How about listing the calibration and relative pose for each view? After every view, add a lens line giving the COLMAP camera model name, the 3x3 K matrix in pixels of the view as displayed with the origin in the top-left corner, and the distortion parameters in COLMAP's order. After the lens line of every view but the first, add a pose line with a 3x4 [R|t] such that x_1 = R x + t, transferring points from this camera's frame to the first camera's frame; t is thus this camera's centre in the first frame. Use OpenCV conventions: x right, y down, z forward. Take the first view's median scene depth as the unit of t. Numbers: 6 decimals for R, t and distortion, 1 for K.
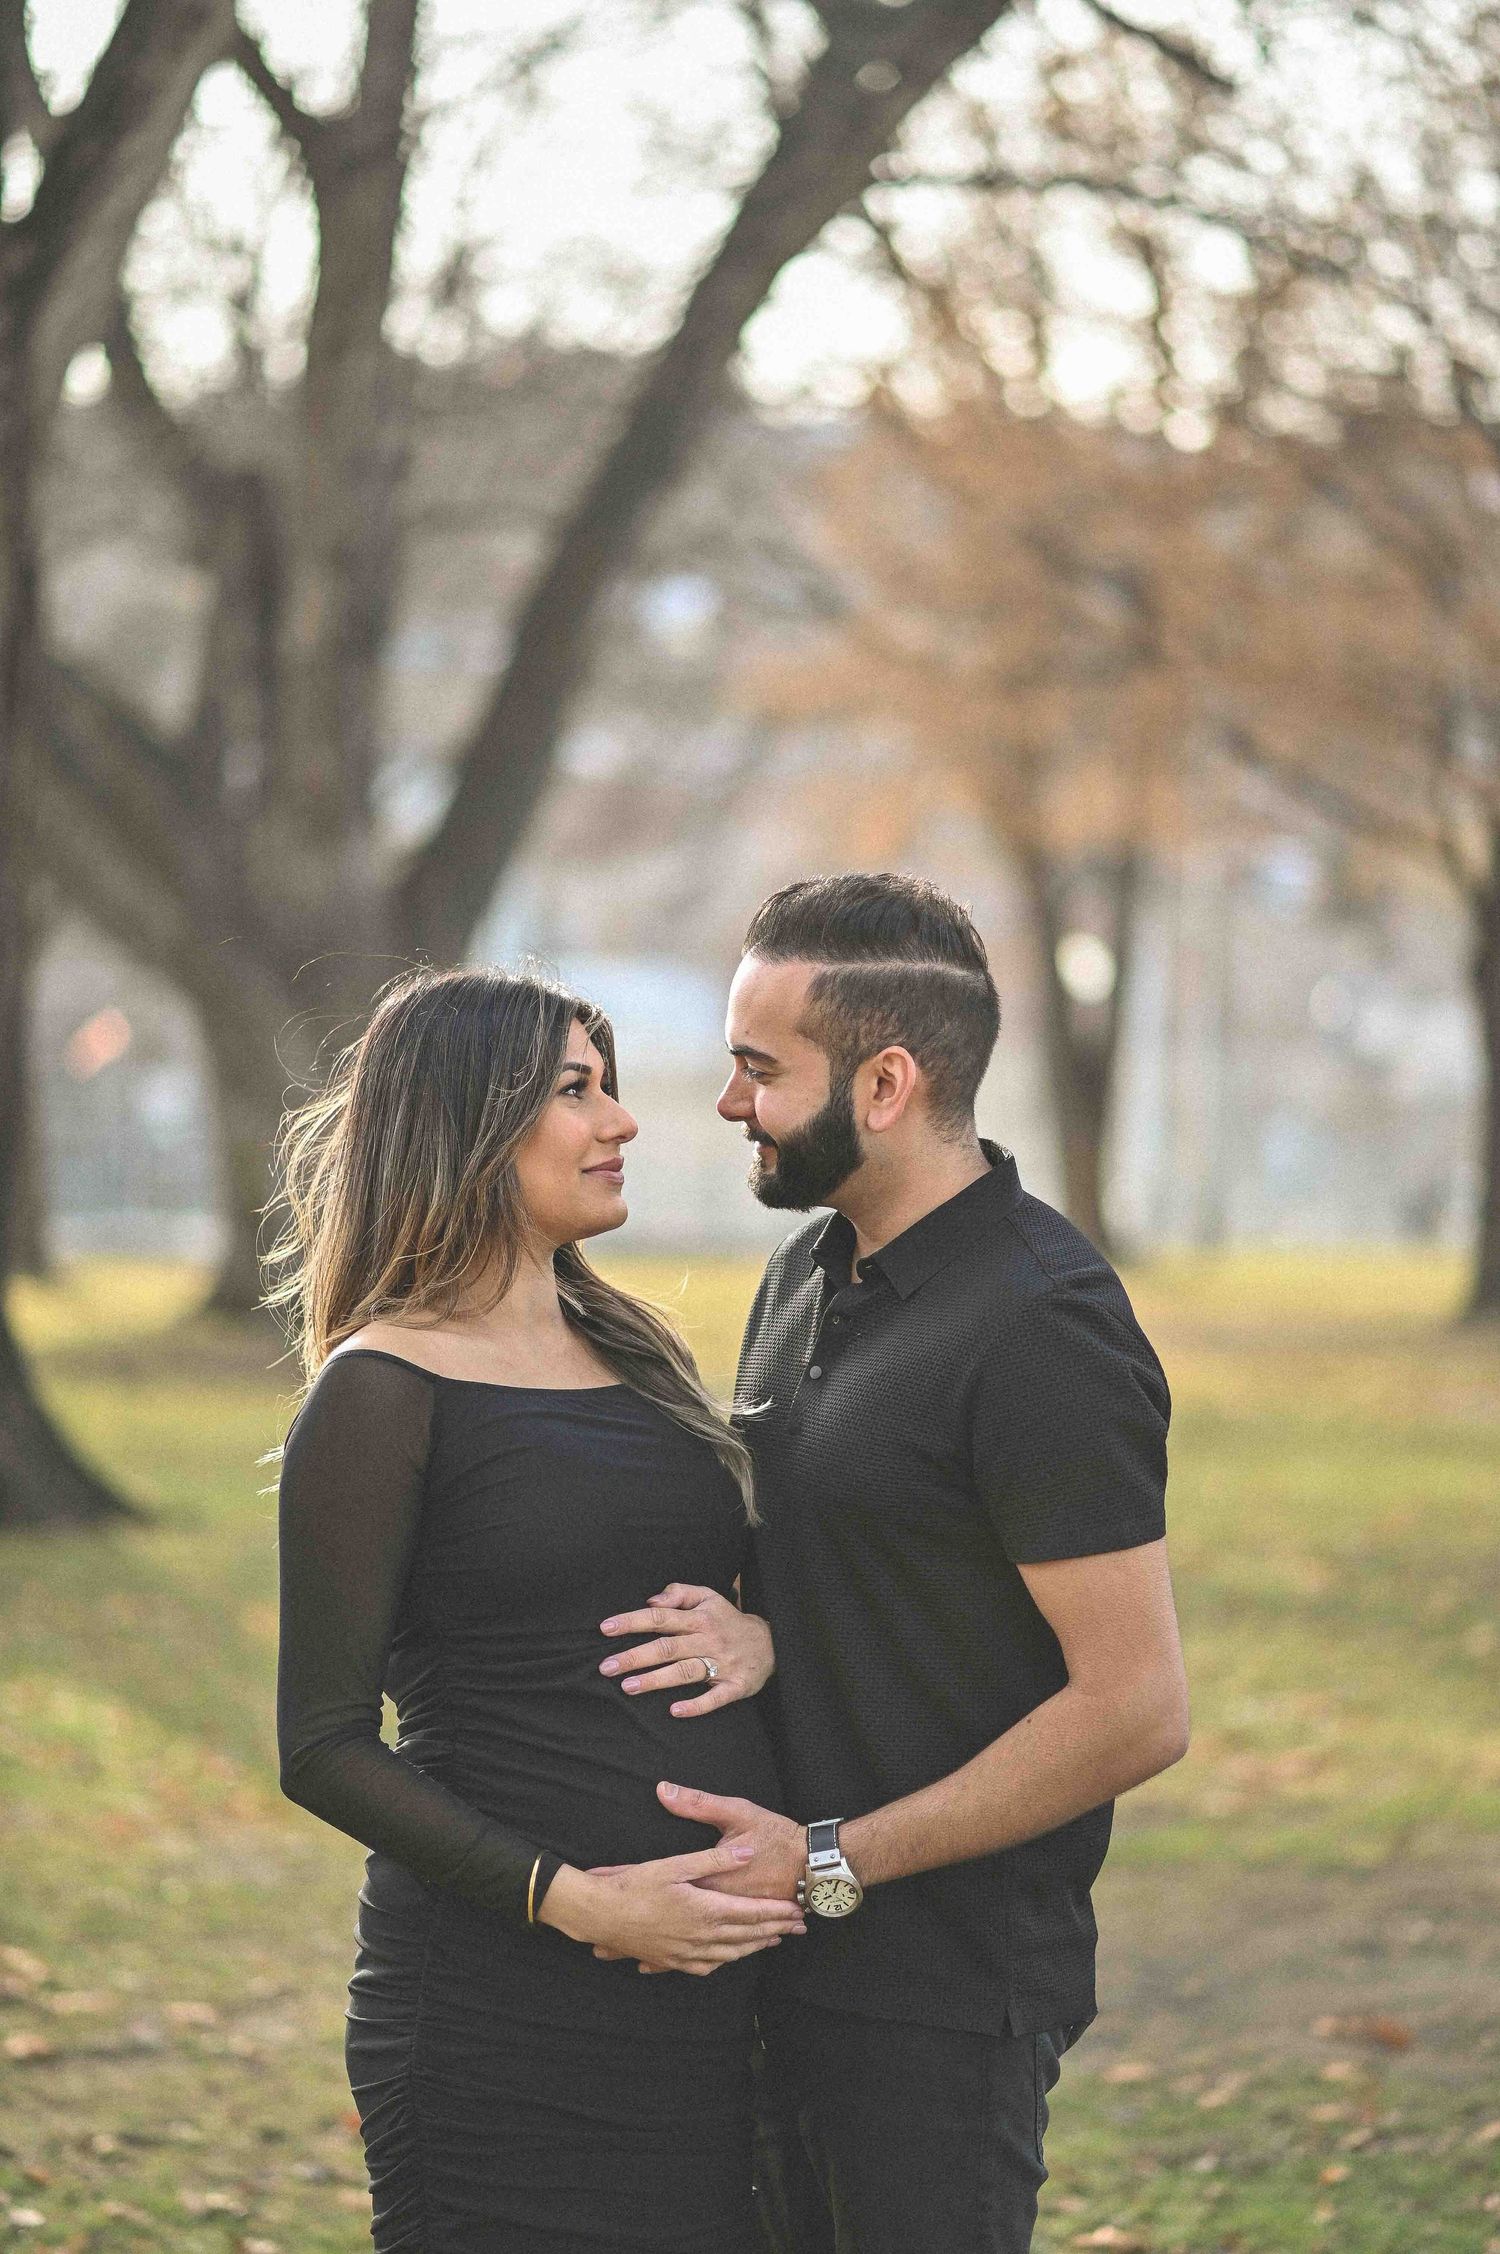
lens RADIAL K [[5792.3, 0, 753.4], [0, 5792.3, 1121.5], [0, 0, 1]] dist [0.207713, 0.000000]
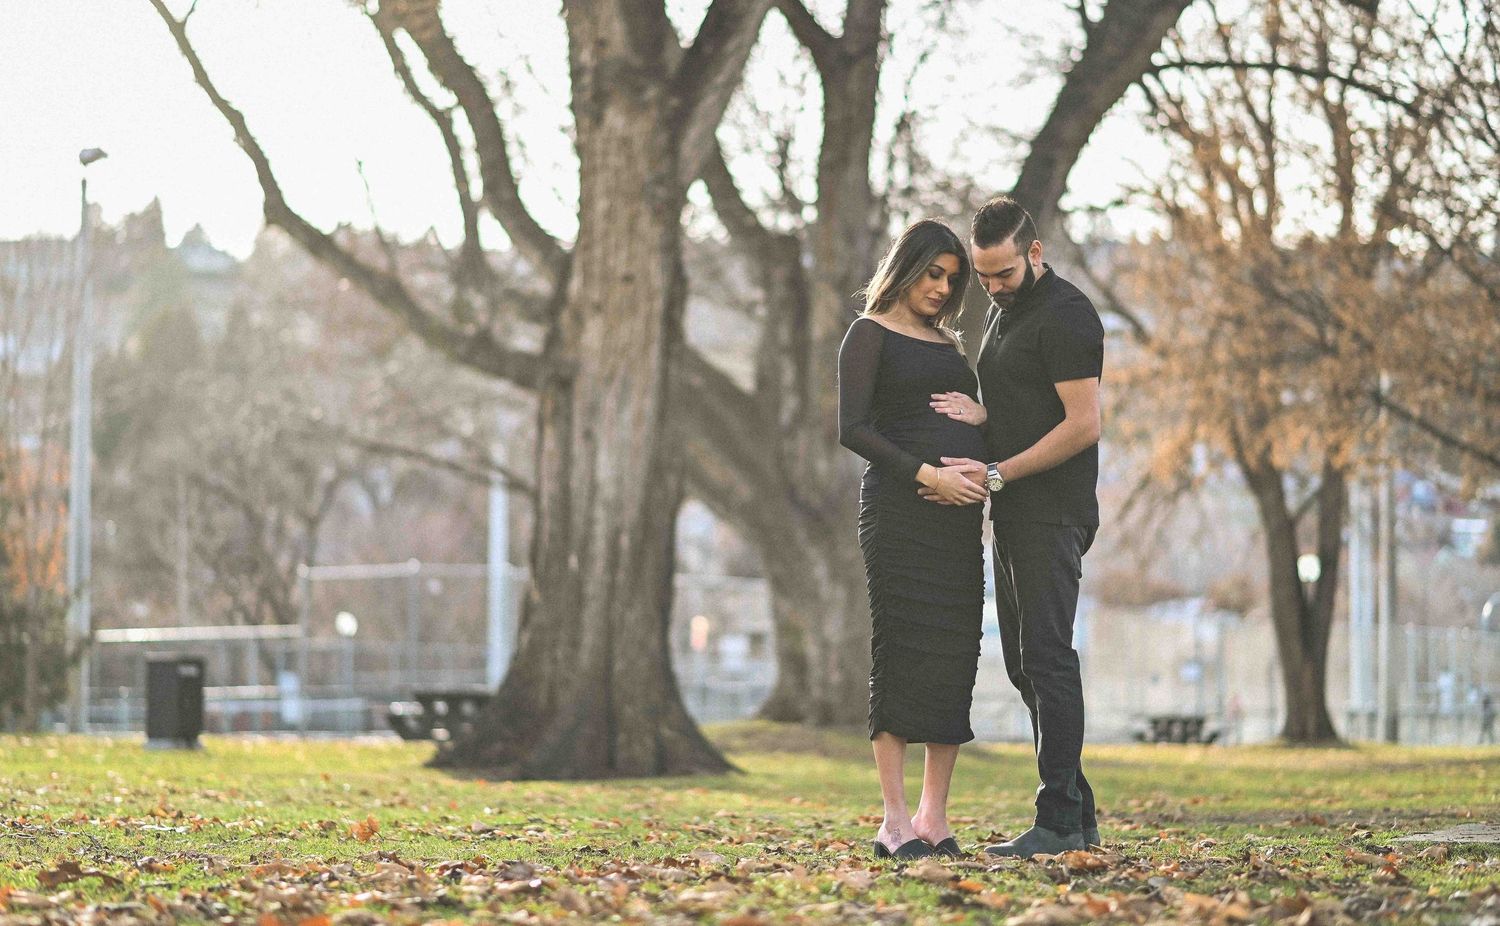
lens RADIAL K [[3856.2, 0, 722.2], [0, 3856.2, 382.5], [0, 0, 1]] dist [0.216424, 0.000000]
pose [[0.994726, -0.015666, -0.101368, 0.010504], [0.006756, 0.996128, -0.087658, 0.034036], [0.102349, 0.086510, 0.990980, -0.152237]]
